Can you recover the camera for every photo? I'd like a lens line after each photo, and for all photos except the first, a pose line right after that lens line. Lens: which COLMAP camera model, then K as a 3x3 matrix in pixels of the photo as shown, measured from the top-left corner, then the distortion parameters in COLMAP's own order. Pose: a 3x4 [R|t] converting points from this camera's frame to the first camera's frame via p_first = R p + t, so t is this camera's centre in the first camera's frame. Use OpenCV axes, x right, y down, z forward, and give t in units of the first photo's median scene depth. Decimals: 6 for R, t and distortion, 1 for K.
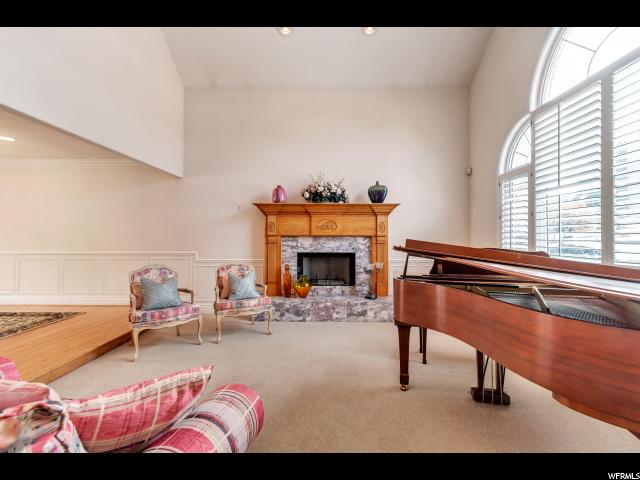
lens RADIAL K [[287.0, 0, 321.8], [0, 287.0, 233.8], [0, 0, 1]] dist [0.001015, -0.000571]
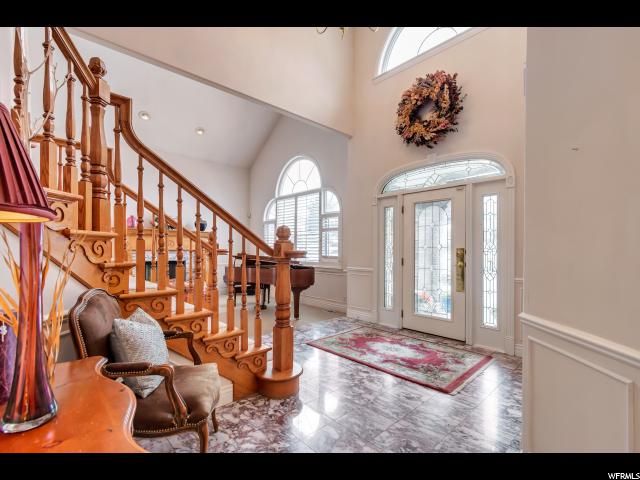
lens RADIAL K [[287.0, 0, 308.8], [0, 287.0, 253.4], [0, 0, 1]] dist [0.001015, -0.000571]
pose [[0.744724, -0.002668, 0.667367, -0.477630], [-0.021617, 0.999371, 0.028119, -0.032075], [-0.667022, -0.035367, 0.744198, -0.706208]]
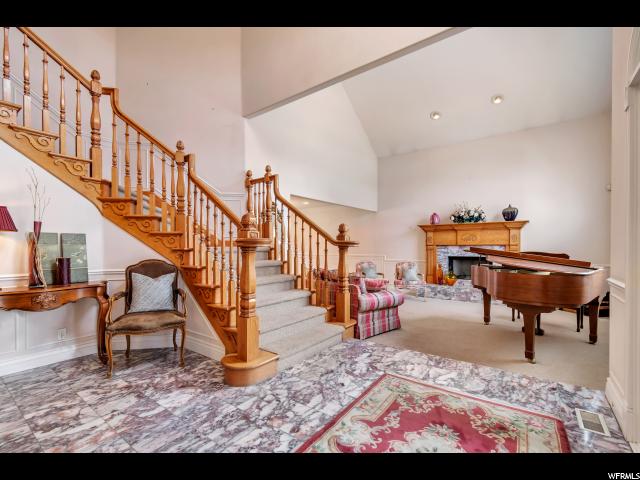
lens RADIAL K [[287.0, 0, 324.2], [0, 287.0, 248.7], [0, 0, 1]] dist [0.001015, -0.000571]
pose [[0.813744, 0.000553, -0.581224, 0.268919], [0.010710, 0.999816, 0.015946, -0.005692], [0.581125, -0.019201, 0.813588, -0.619169]]
